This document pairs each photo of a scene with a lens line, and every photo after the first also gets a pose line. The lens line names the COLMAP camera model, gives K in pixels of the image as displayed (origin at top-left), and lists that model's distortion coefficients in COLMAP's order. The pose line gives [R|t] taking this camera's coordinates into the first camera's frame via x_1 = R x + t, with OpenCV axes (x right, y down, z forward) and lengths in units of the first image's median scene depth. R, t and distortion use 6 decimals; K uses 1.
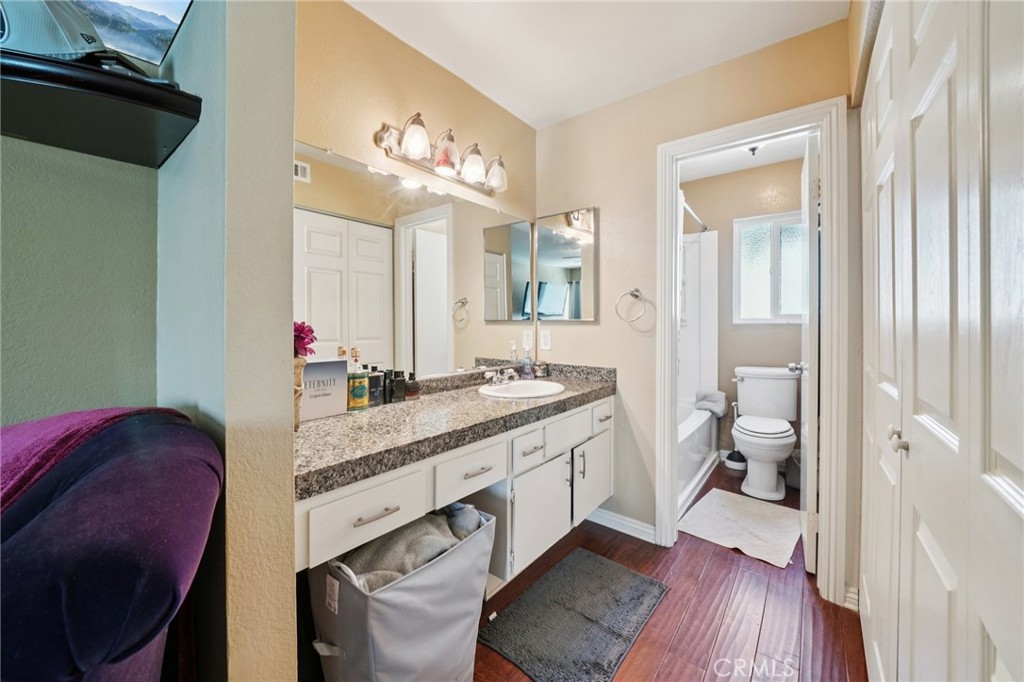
lens RADIAL K [[390.7, 0, 511.7], [0, 390.7, 322.7], [0, 0, 1]] dist [-0.000085, -0.000013]
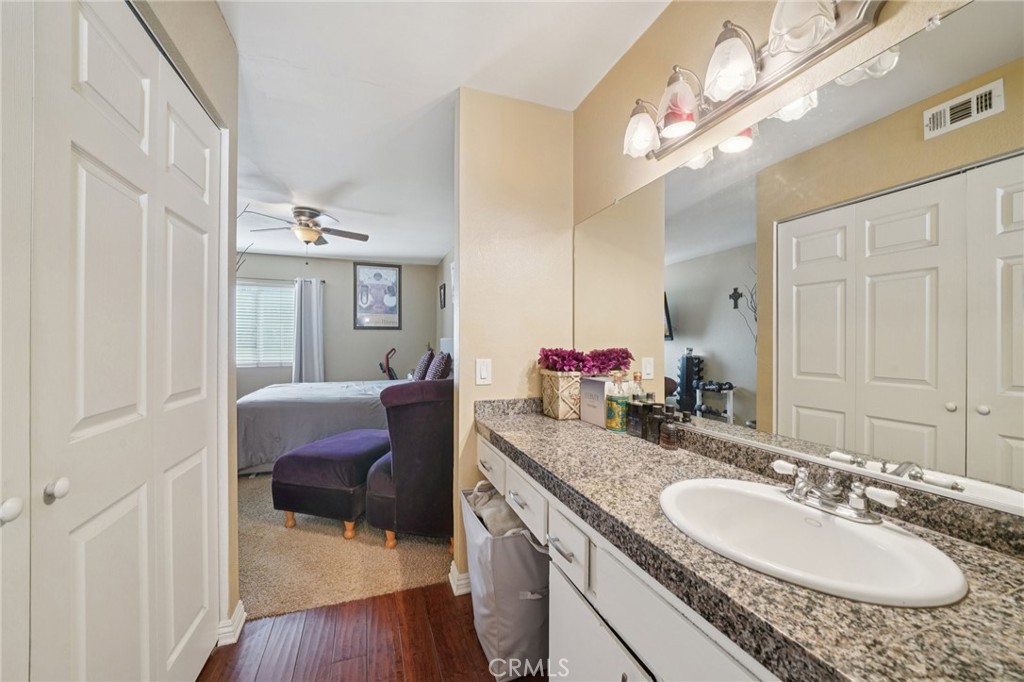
lens RADIAL K [[379.4, 0, 493.7], [0, 379.4, 346.4], [0, 0, 1]] dist [-0.000233, -0.000013]
pose [[-0.537565, -0.009661, -0.843167, 0.530241], [-0.017022, 0.999855, -0.000604, -0.000274], [0.843051, 0.014028, -0.537651, 1.029270]]
